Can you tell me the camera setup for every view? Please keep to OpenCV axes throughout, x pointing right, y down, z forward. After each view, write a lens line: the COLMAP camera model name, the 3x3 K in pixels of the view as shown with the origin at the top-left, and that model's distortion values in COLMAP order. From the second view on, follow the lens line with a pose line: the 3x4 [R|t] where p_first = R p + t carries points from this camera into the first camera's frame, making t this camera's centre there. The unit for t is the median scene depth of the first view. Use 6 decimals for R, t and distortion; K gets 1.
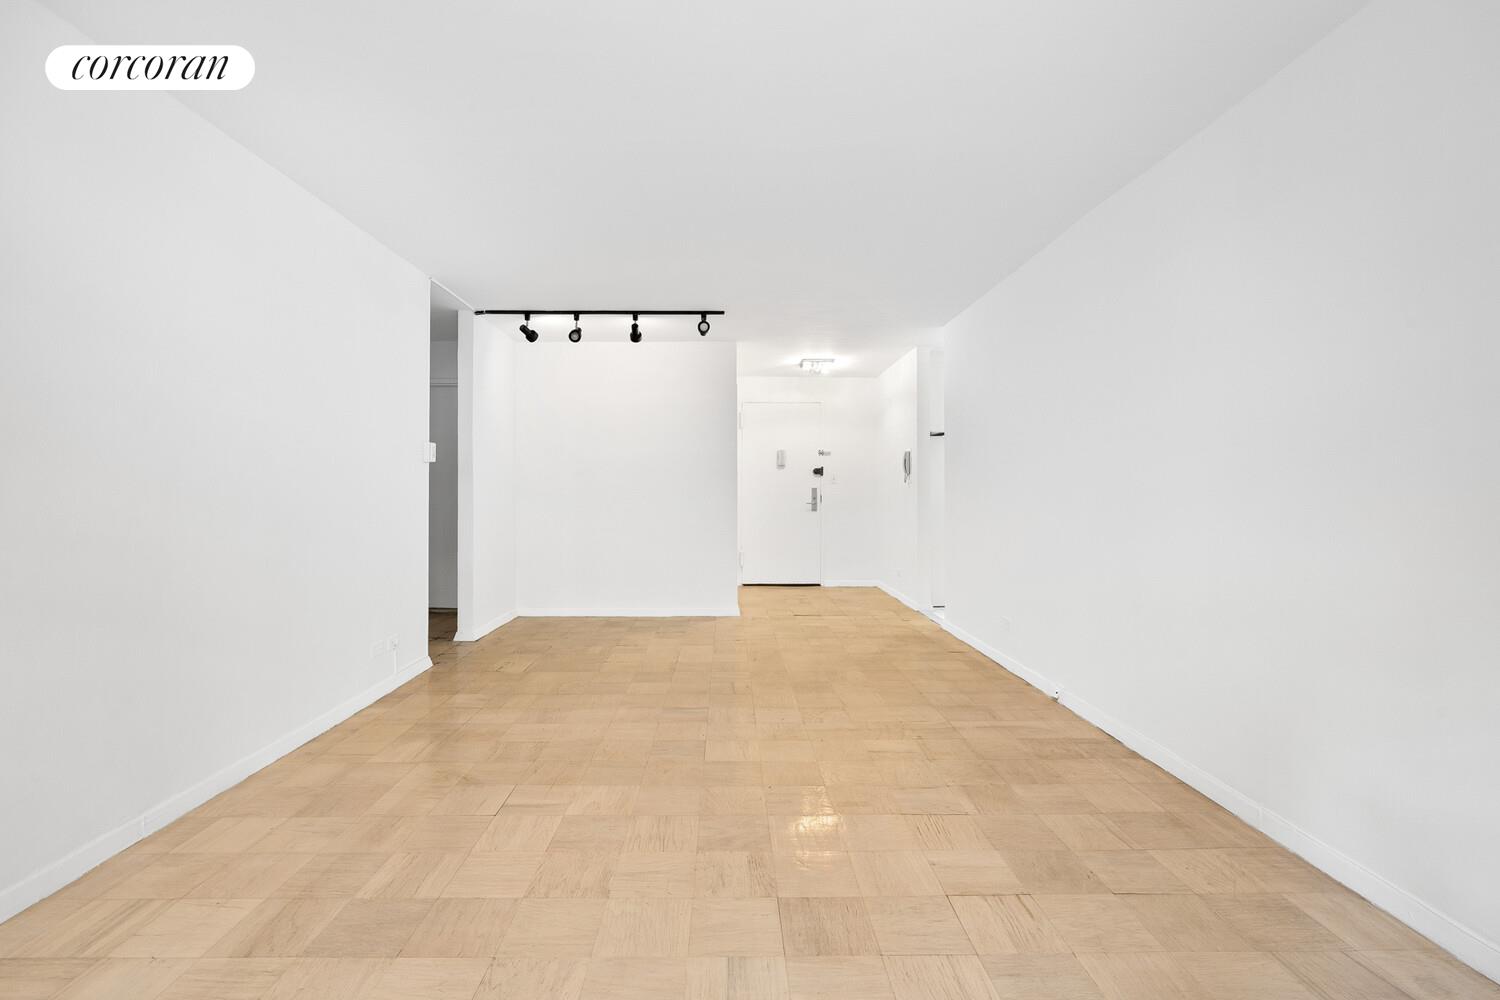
lens RADIAL K [[676.3, 0, 720.8], [0, 676.3, 489.9], [0, 0, 1]] dist [-0.003156, 0.000275]
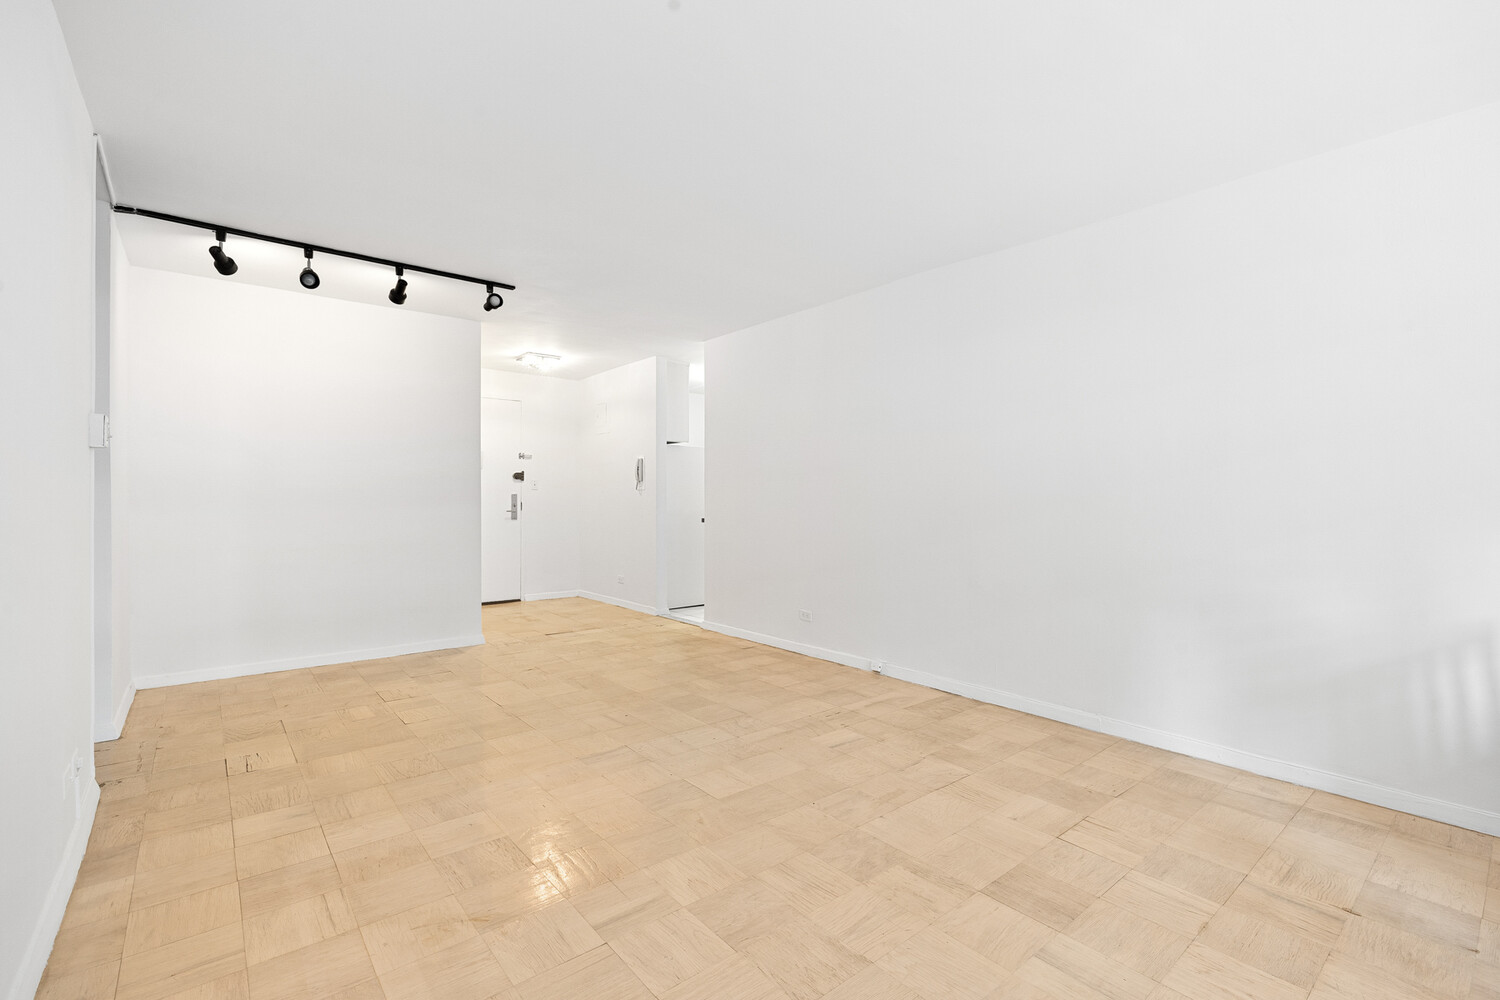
lens RADIAL K [[676.3, 0, 746.1], [0, 676.3, 500.6], [0, 0, 1]] dist [-0.003156, 0.000275]
pose [[0.772145, -0.000307, 0.635447, -0.524858], [-0.003648, 0.999981, 0.004916, -0.000202], [-0.635436, -0.006114, 0.772129, 0.265208]]
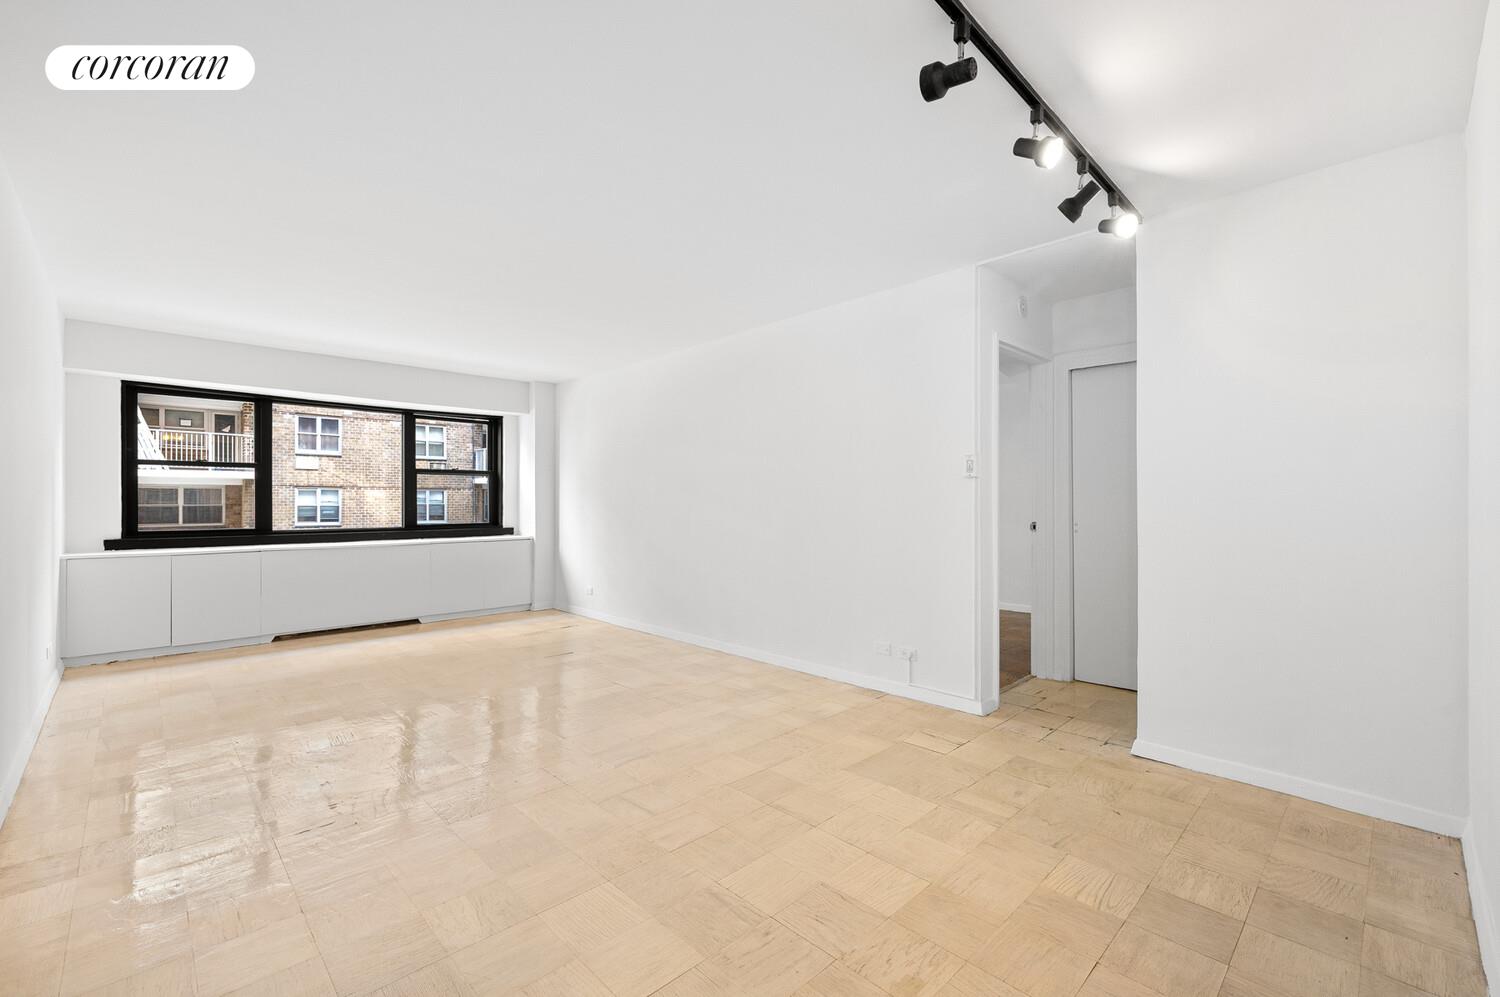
lens RADIAL K [[624.7, 0, 752.0], [0, 624.7, 503.6], [0, 0, 1]] dist [-0.002388, -0.000170]
pose [[-0.711491, 0.001219, -0.702694, 0.477140], [0.003226, 0.999994, -0.001532, -0.010829], [0.702688, -0.003357, -0.711490, 1.950274]]
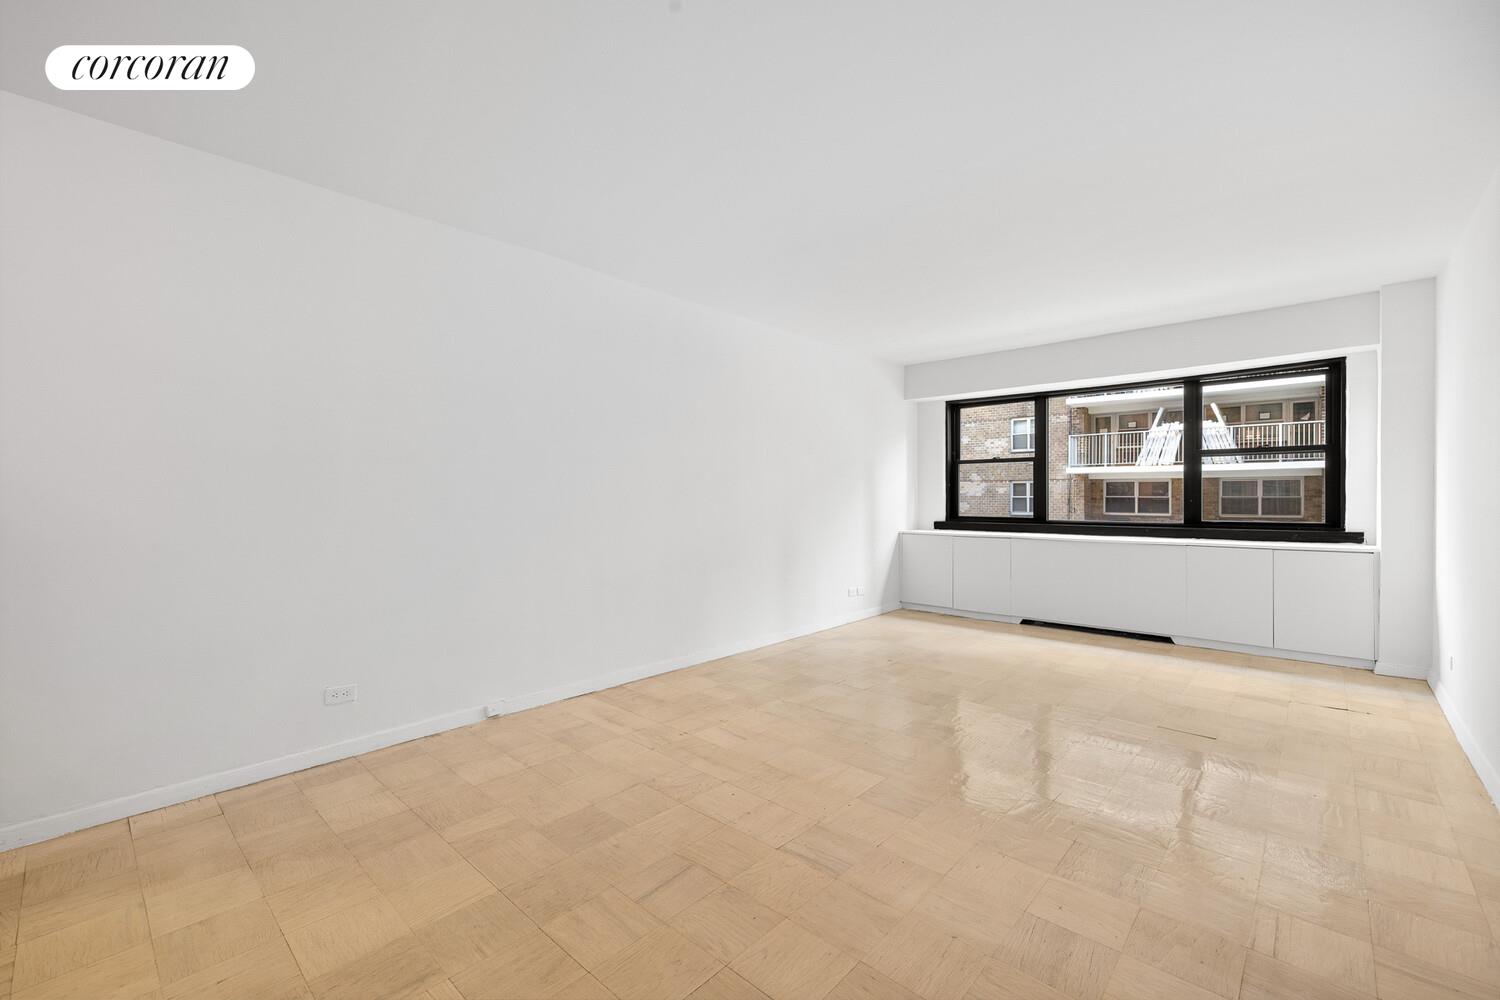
lens RADIAL K [[624.7, 0, 751.9], [0, 624.7, 496.5], [0, 0, 1]] dist [-0.002388, -0.000170]
pose [[-0.744785, 0.001576, 0.667302, -0.451553], [-0.000192, 0.999997, -0.002575, -0.006956], [-0.667304, -0.002046, -0.744782, 1.681356]]
